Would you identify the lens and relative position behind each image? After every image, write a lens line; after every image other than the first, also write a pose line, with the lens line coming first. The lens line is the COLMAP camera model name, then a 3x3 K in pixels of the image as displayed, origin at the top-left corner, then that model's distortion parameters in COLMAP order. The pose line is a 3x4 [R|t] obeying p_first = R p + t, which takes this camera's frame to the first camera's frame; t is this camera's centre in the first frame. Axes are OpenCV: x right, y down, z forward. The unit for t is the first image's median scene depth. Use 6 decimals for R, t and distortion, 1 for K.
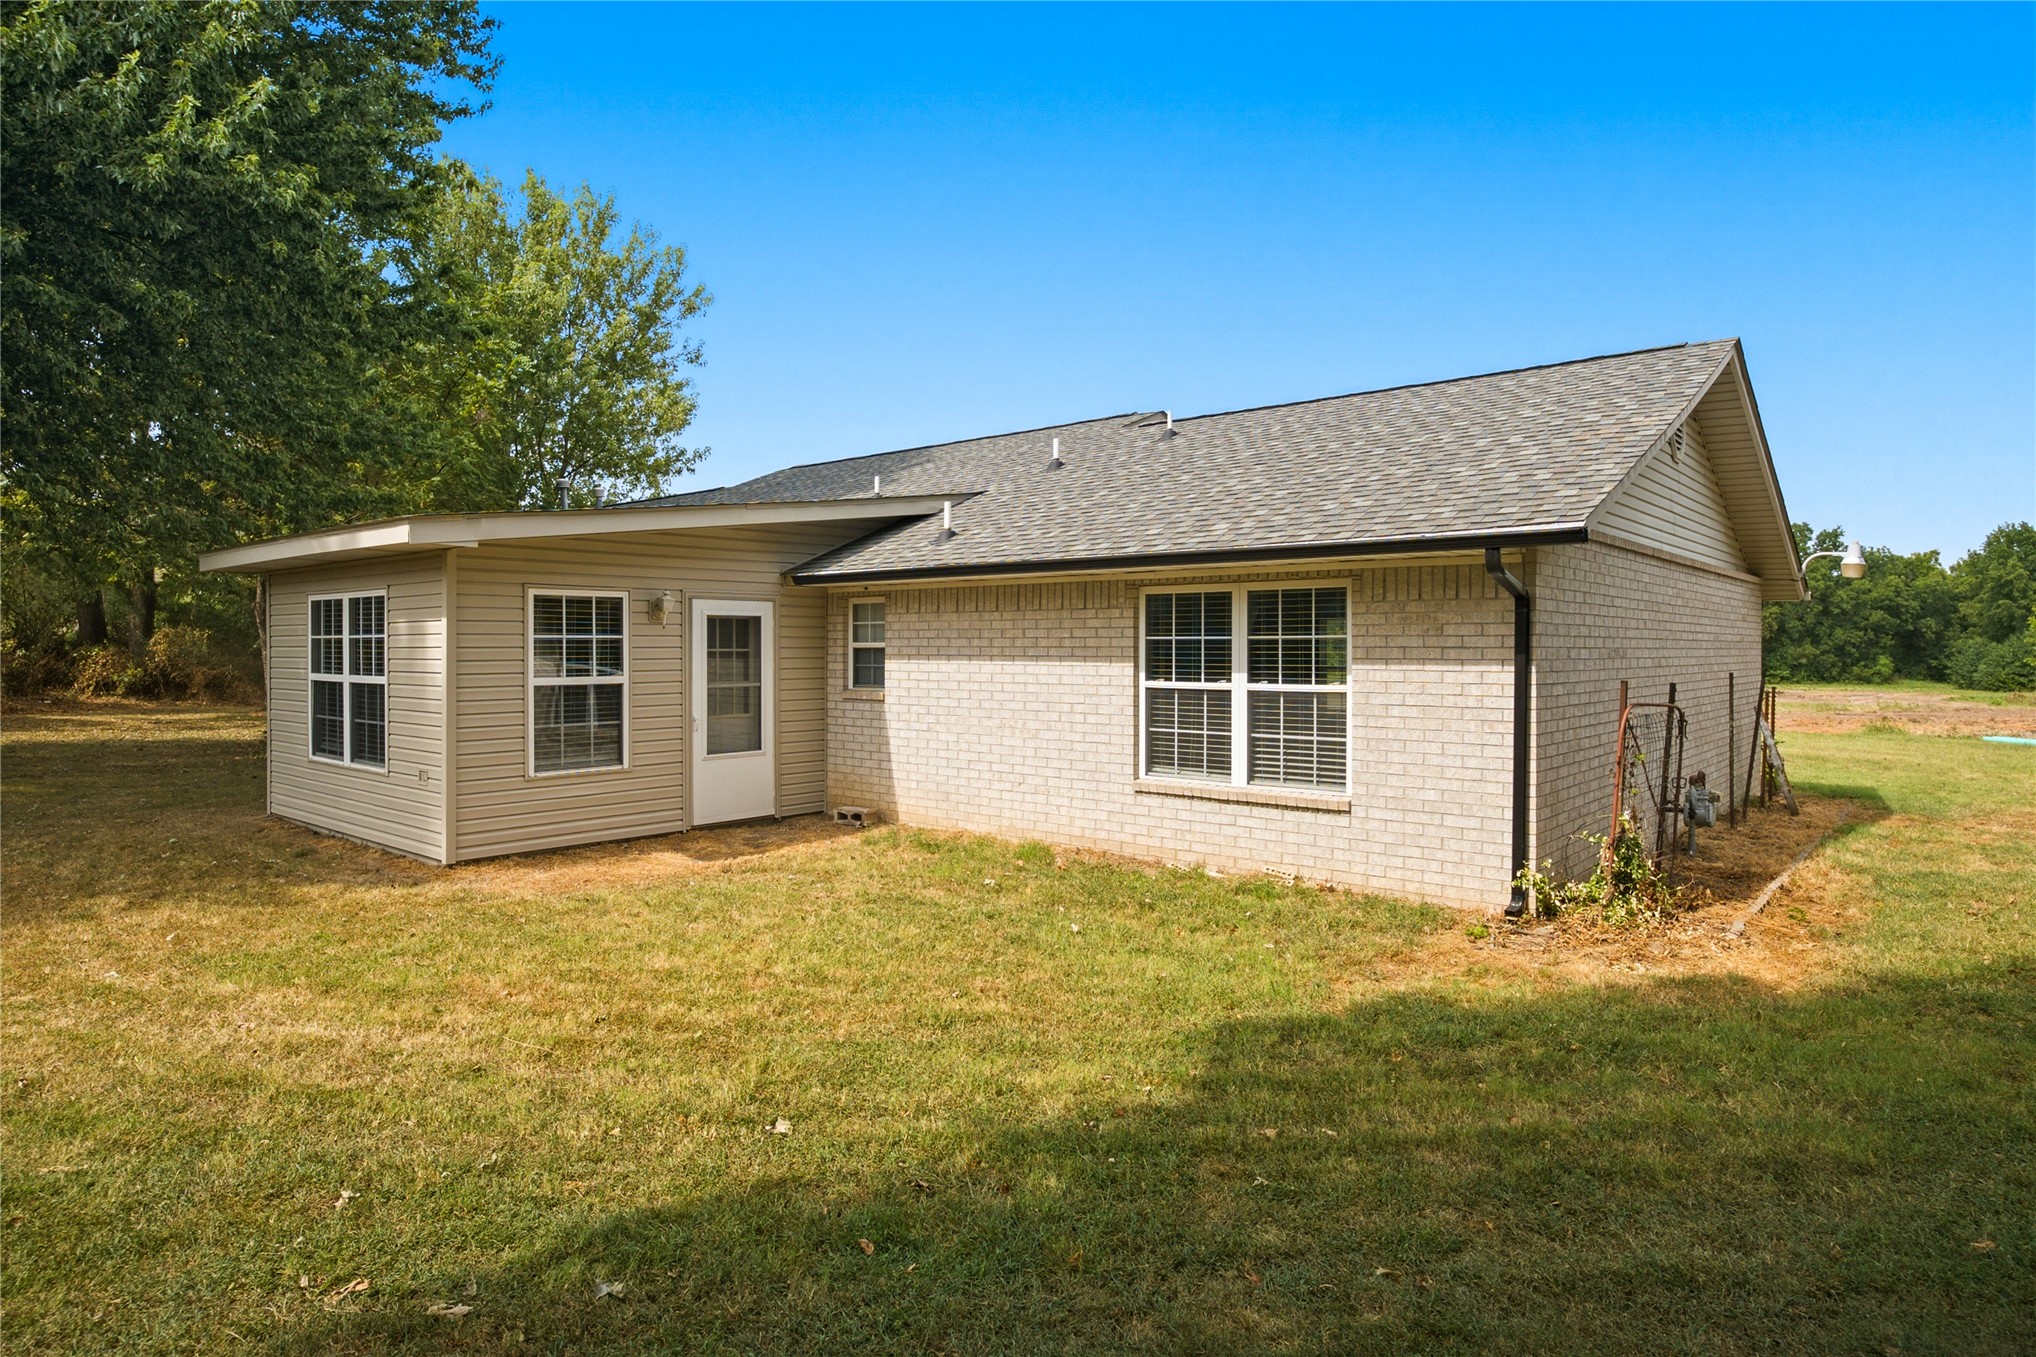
lens RADIAL K [[1162.9, 0, 1020.9], [0, 1162.9, 651.9], [0, 0, 1]] dist [-0.016661, 0.001812]
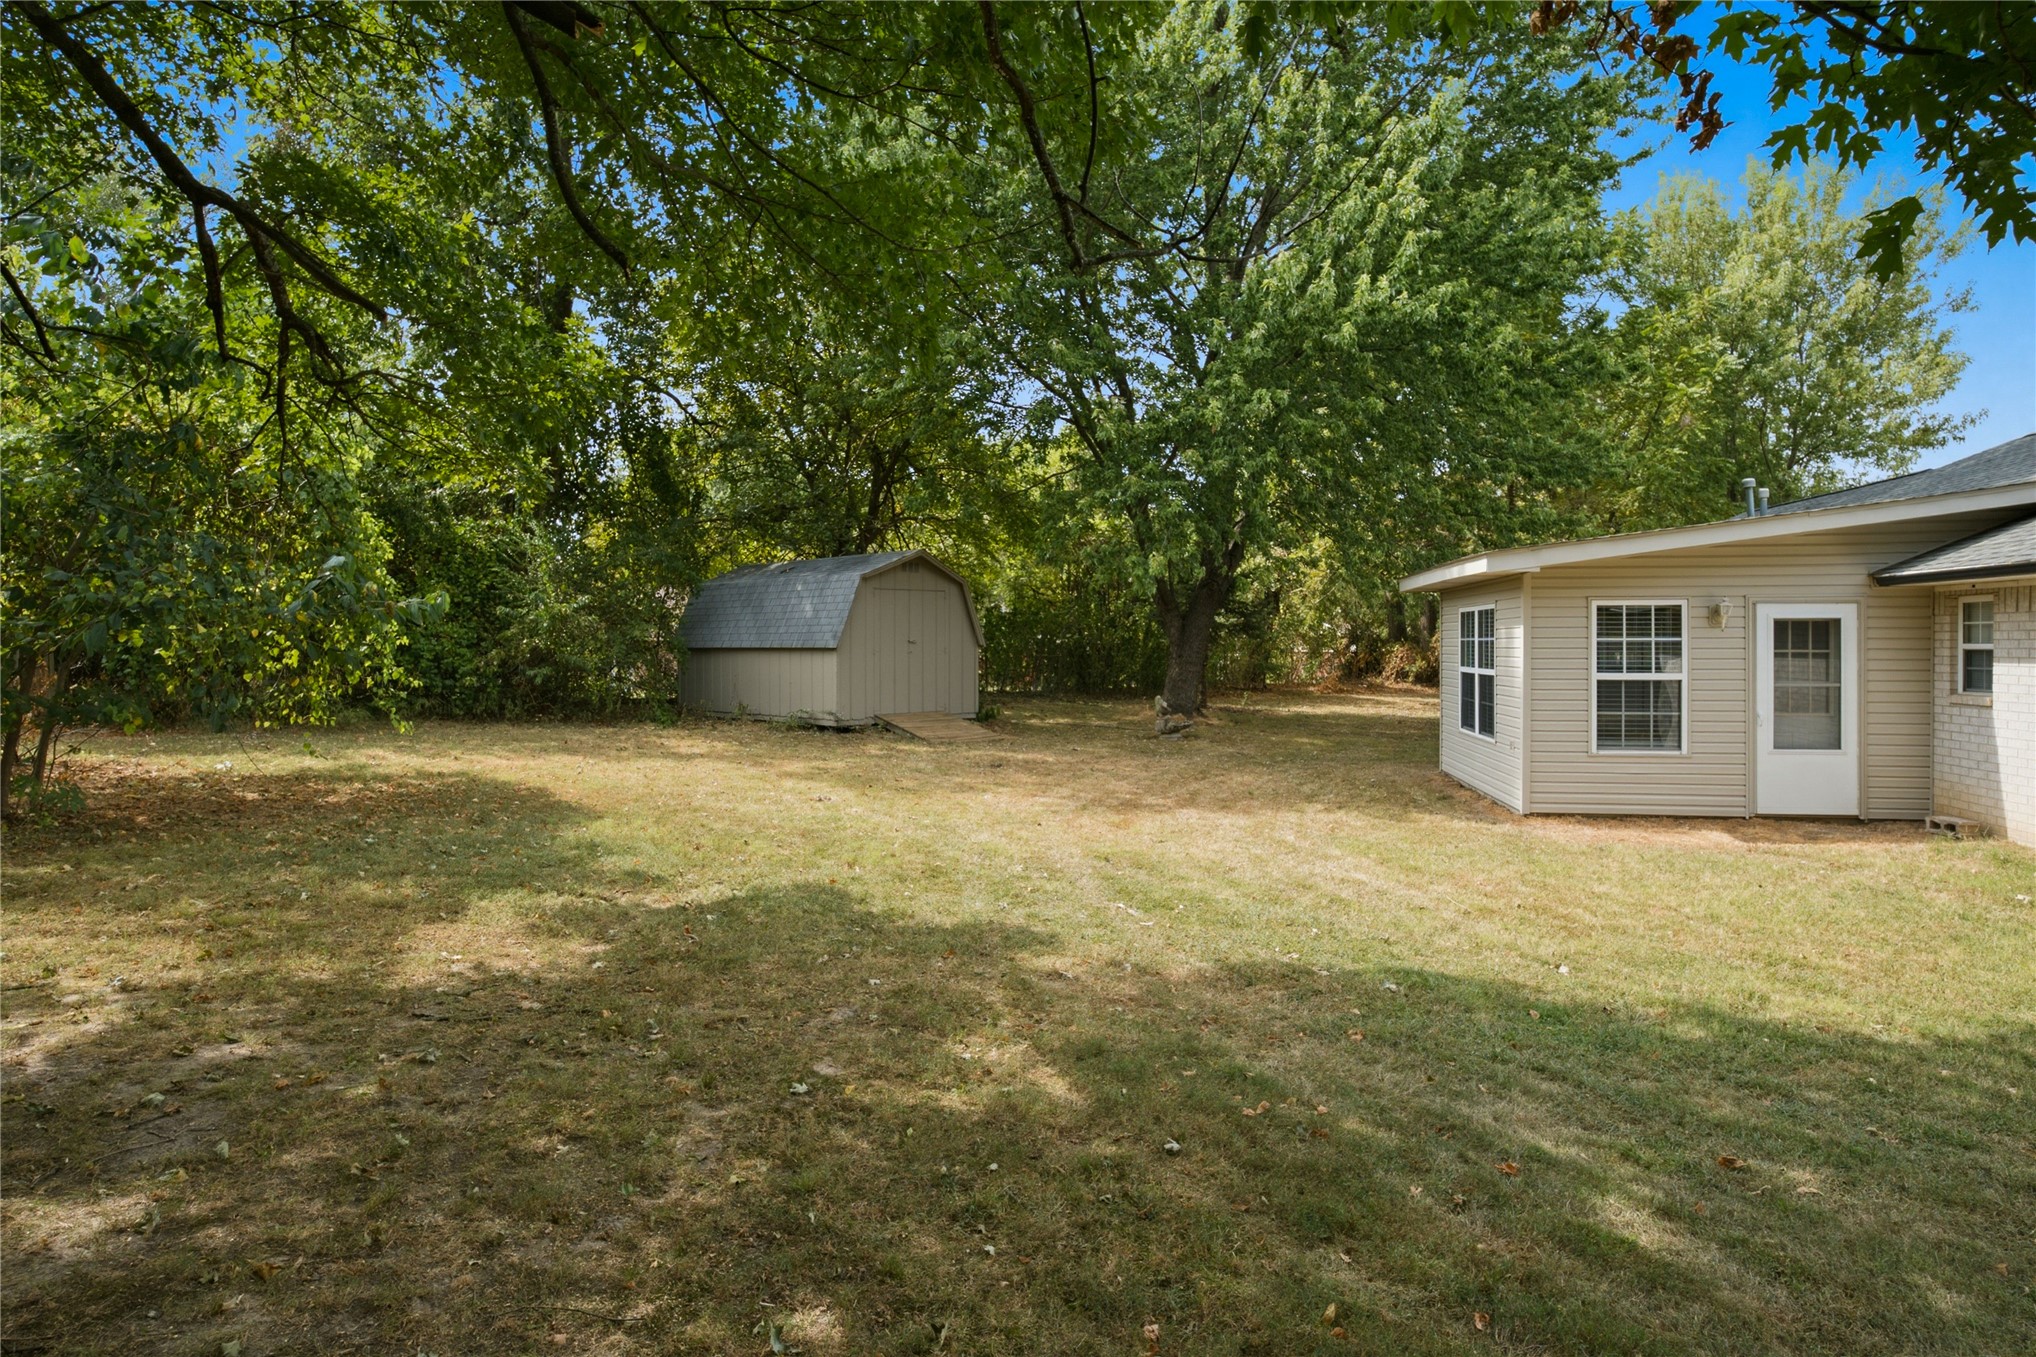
lens RADIAL K [[1162.9, 0, 1019.9], [0, 1162.9, 664.9], [0, 0, 1]] dist [-0.016661, 0.001812]
pose [[0.531921, 0.016034, -0.846642, 0.248627], [-0.003624, 0.999855, 0.016659, -0.003845], [0.846786, -0.005793, 0.531902, -0.144228]]
